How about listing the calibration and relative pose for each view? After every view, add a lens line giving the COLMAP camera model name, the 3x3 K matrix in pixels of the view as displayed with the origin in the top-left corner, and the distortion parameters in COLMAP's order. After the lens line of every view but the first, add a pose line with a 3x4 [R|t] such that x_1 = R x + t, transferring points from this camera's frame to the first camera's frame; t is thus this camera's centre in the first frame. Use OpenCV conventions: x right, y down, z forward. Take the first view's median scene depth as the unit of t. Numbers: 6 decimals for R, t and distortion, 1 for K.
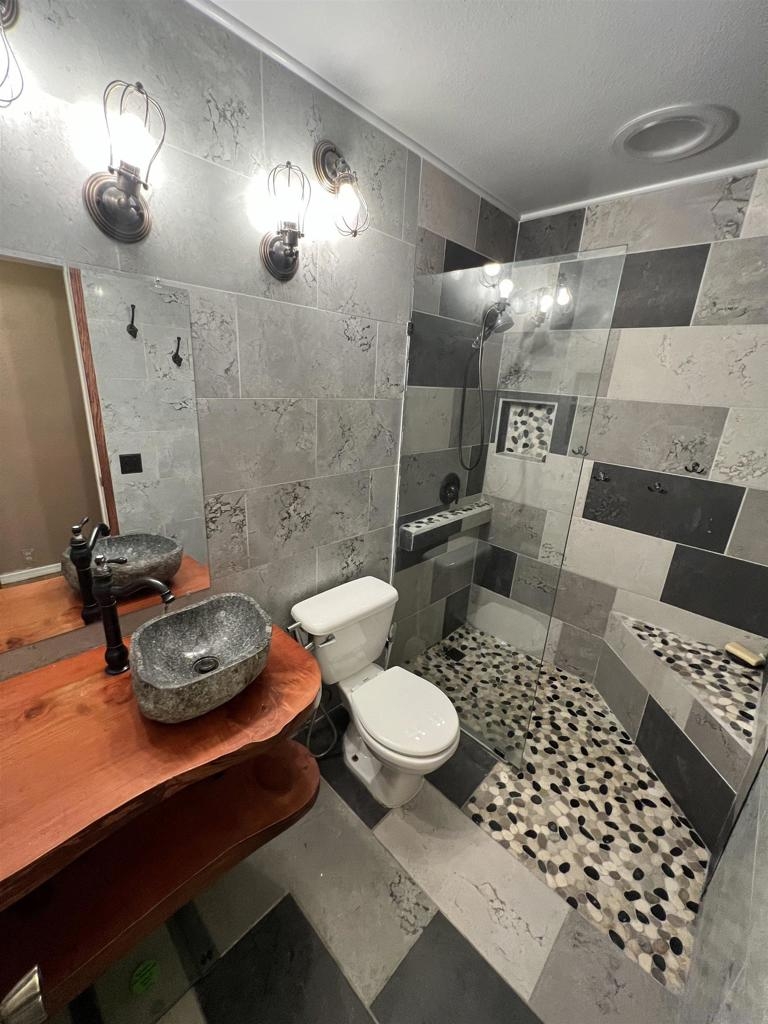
lens RADIAL K [[411.0, 0, 384.7], [0, 411.0, 512.6], [0, 0, 1]] dist [0.003447, 0.000357]
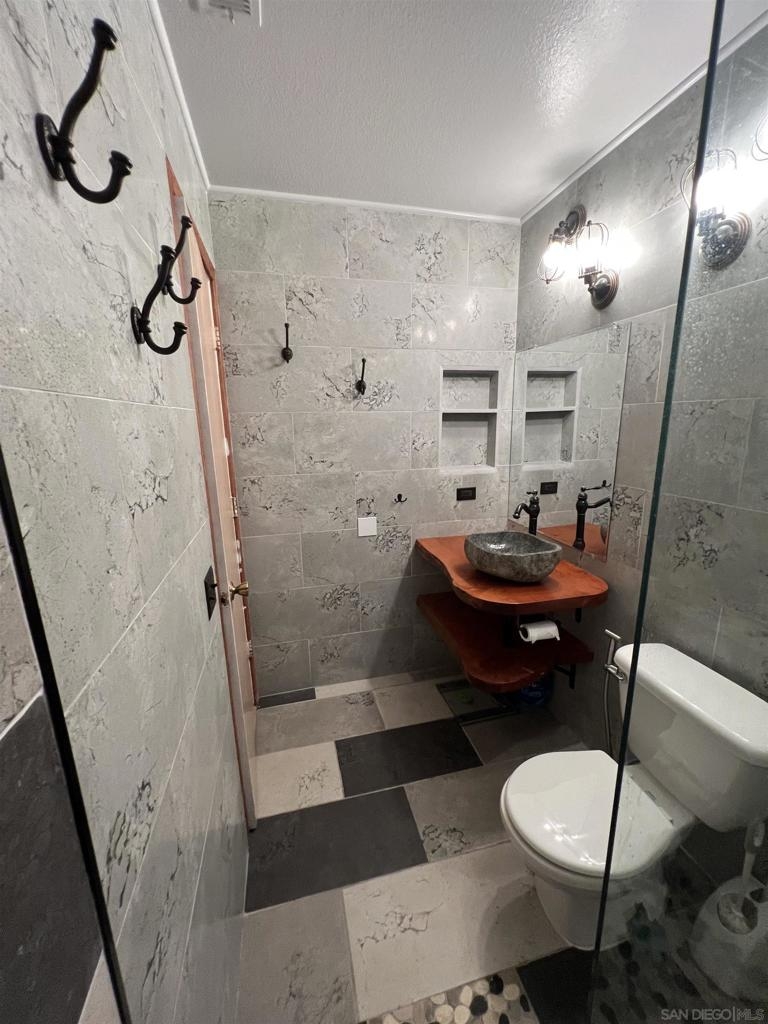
lens RADIAL K [[411.0, 0, 385.2], [0, 411.0, 511.3], [0, 0, 1]] dist [0.003447, 0.000357]
pose [[-0.527461, 0.144847, -0.837141, 0.869485], [-0.274415, 0.903495, 0.329230, -0.165135], [0.804041, 0.403380, -0.436810, 0.921151]]
